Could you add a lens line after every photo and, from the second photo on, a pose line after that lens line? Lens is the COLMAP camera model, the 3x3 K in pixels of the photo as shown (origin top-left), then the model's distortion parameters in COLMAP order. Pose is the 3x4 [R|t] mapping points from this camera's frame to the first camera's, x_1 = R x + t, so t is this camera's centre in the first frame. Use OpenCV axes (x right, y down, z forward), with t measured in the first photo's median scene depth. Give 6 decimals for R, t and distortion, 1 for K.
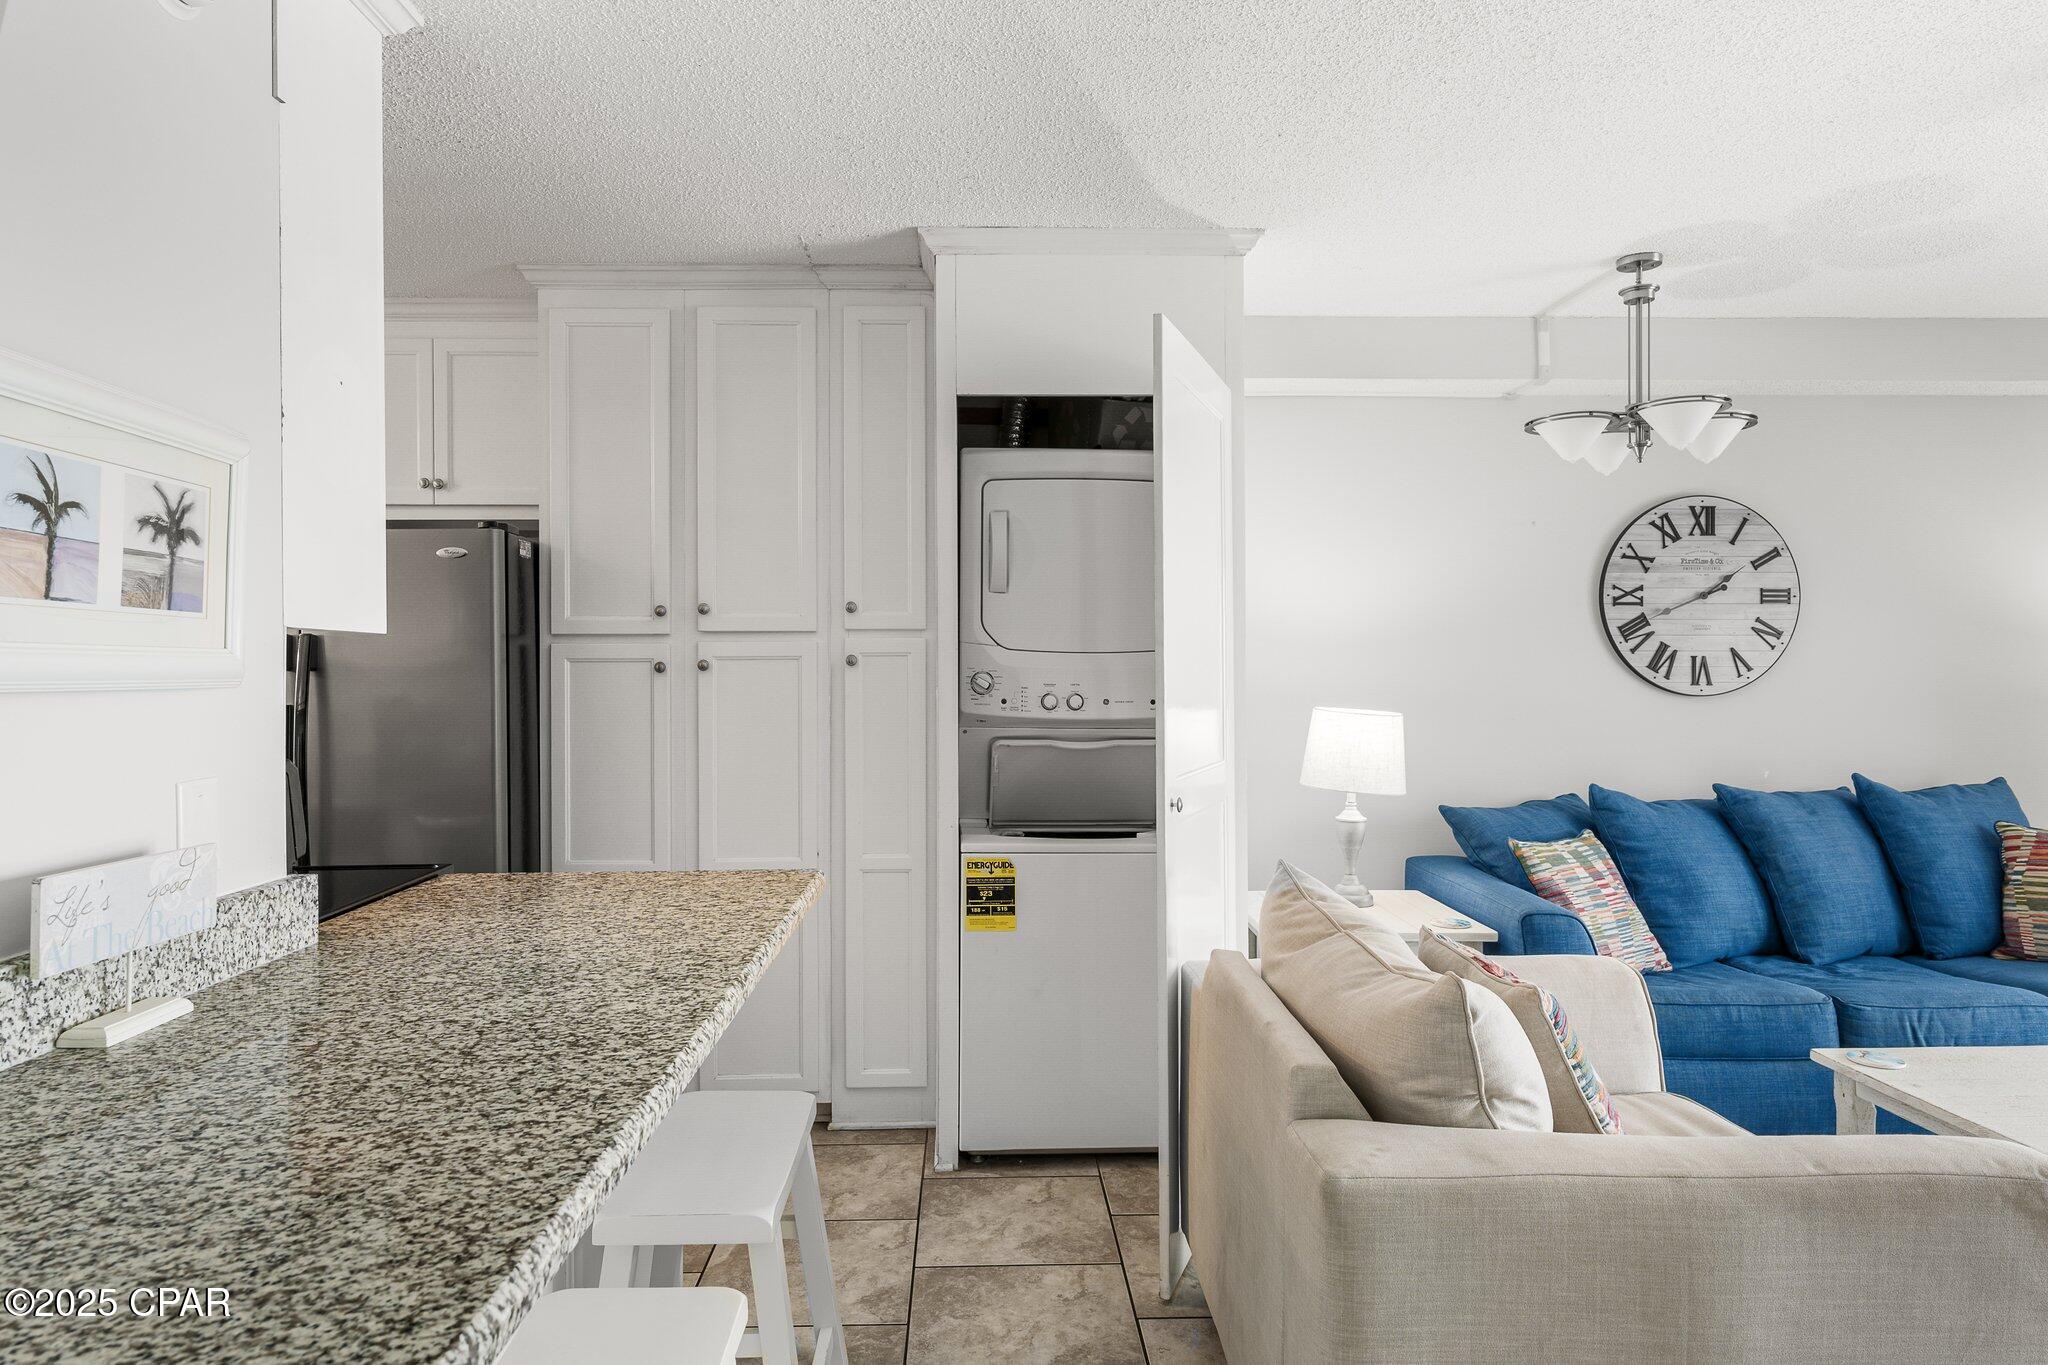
lens RADIAL K [[1203.2, 0, 1019.6], [0, 1203.2, 670.4], [0, 0, 1]] dist [-0.001795, 0.001263]
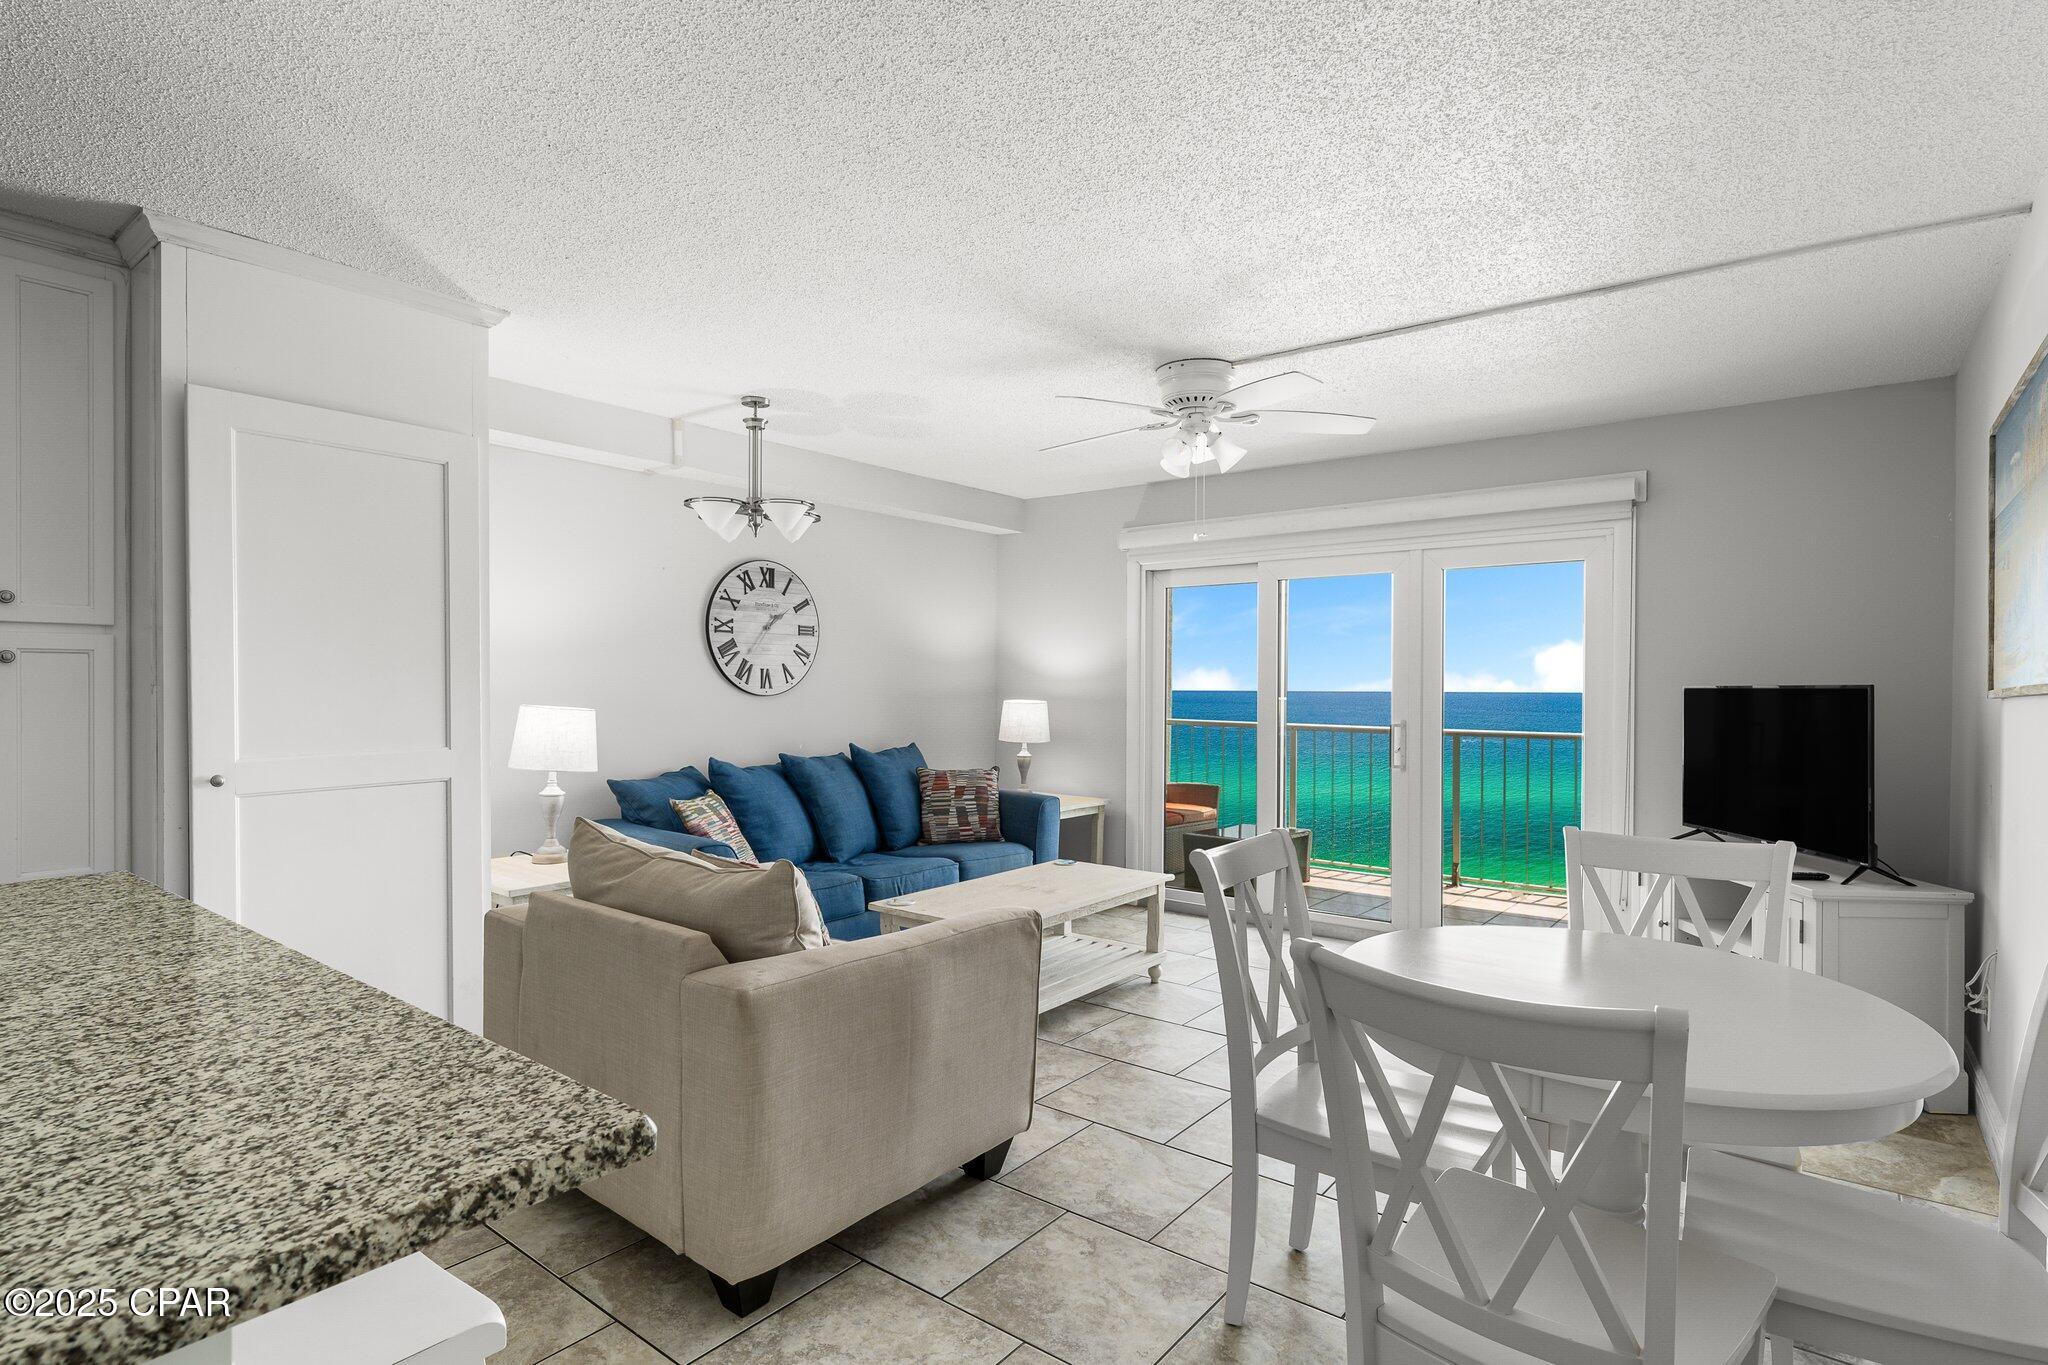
lens RADIAL K [[1046.3, 0, 1016.2], [0, 1046.3, 684.4], [0, 0, 1]] dist [0.003236, 0.000045]
pose [[0.636514, 0.006213, 0.771240, -0.272982], [-0.007555, 0.999970, -0.001820, 0.008630], [-0.771228, -0.004669, 0.636542, -0.070312]]
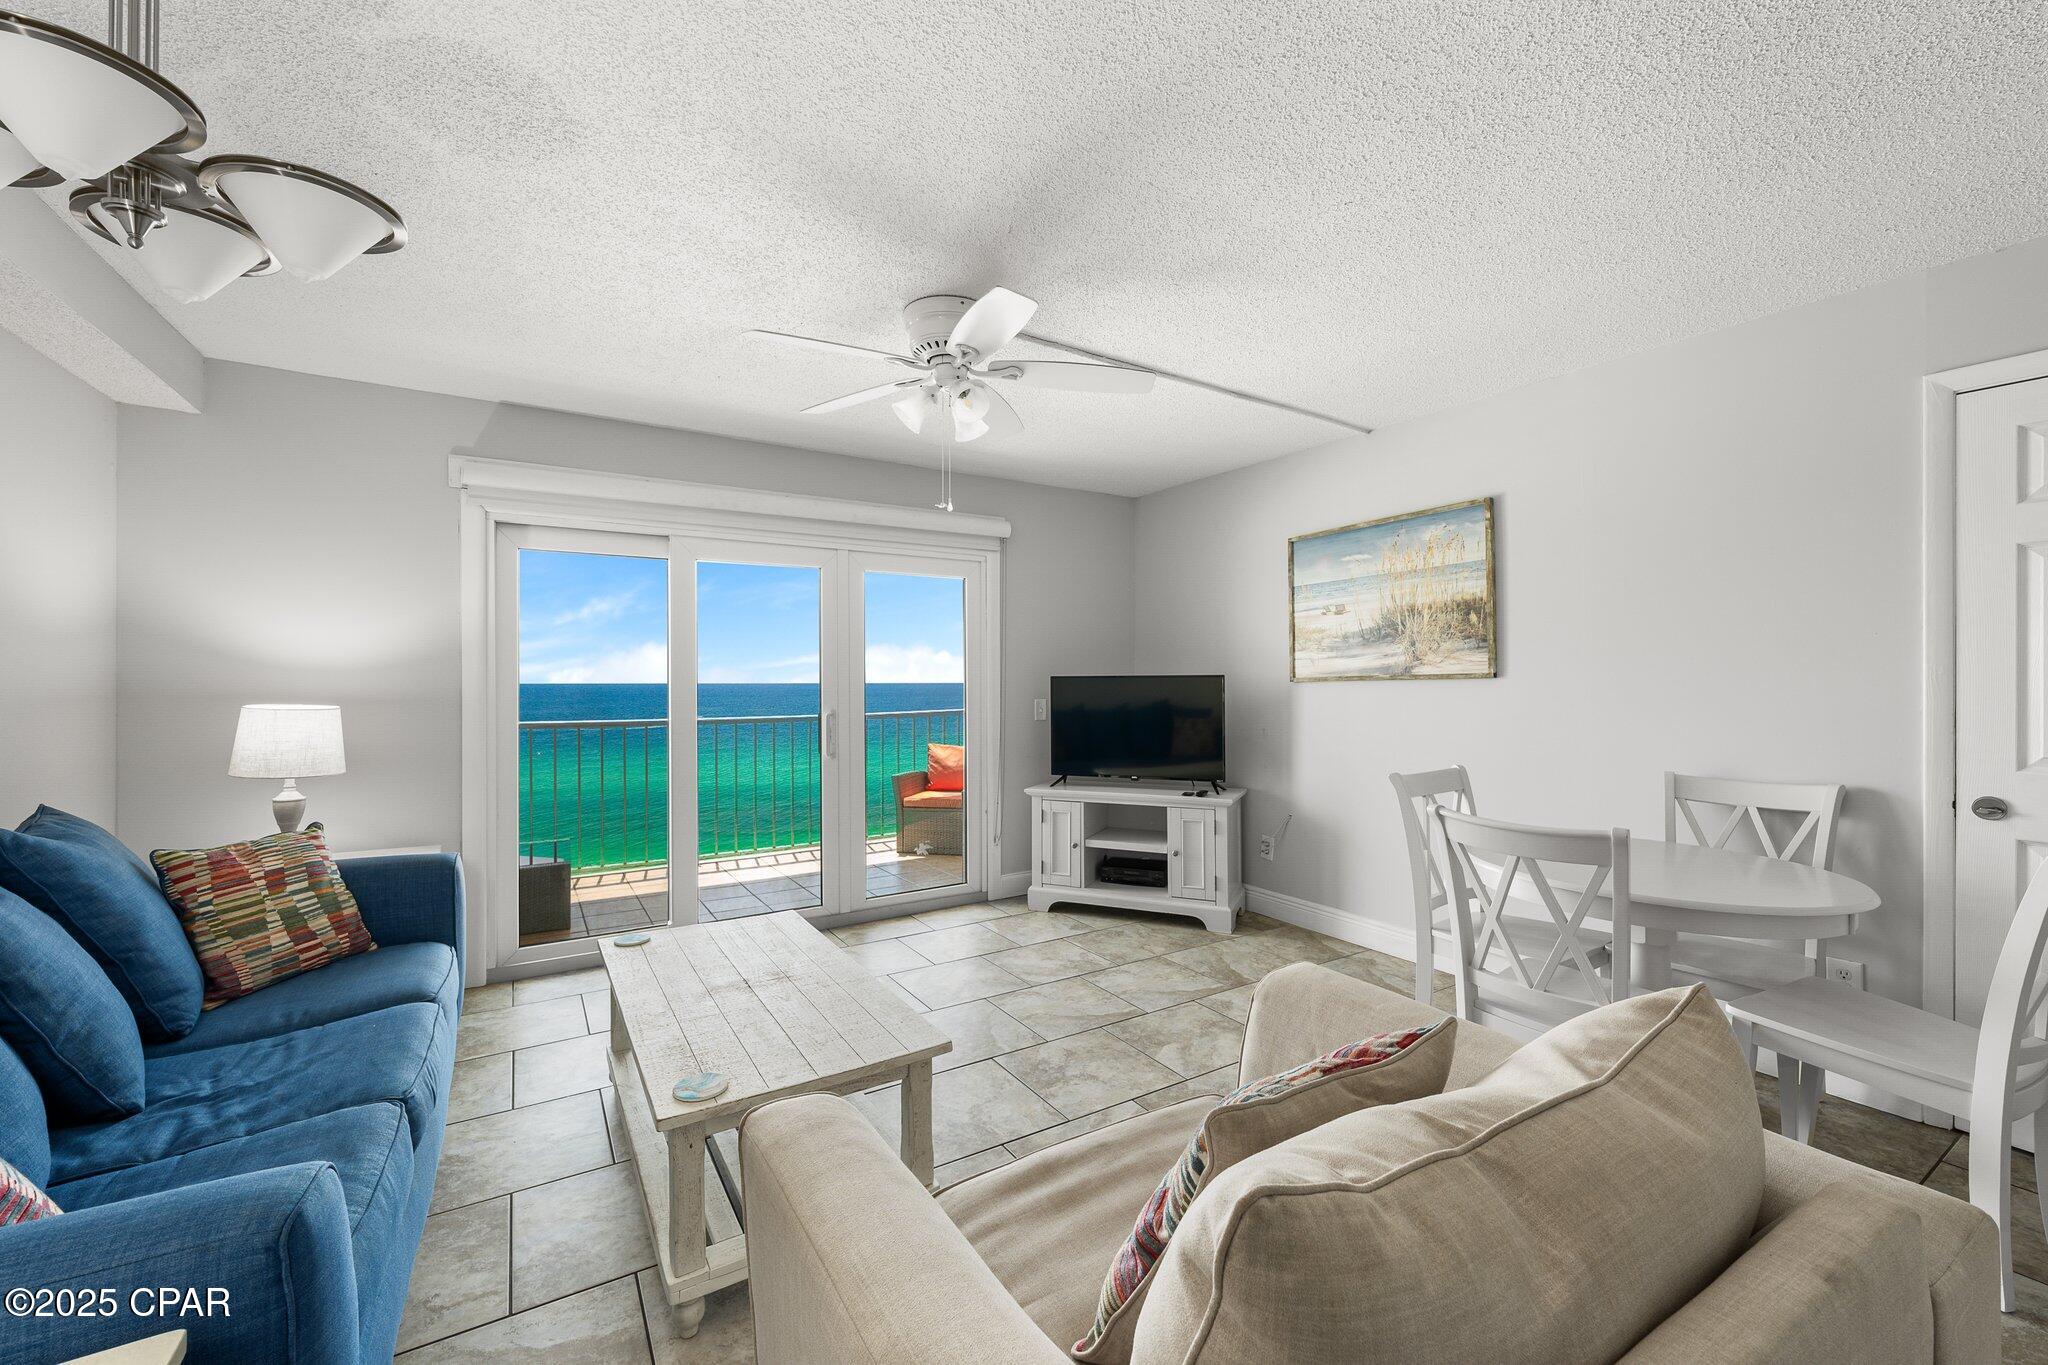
lens RADIAL K [[790.8, 0, 1089.0], [0, 790.8, 674.3], [0, 0, 1]] dist [-0.002414, -0.000092]
pose [[-0.513085, 0.009985, 0.858280, 0.024902], [0.001961, 0.999943, -0.010461, 0.012722], [-0.858335, -0.003684, -0.513076, 0.775023]]
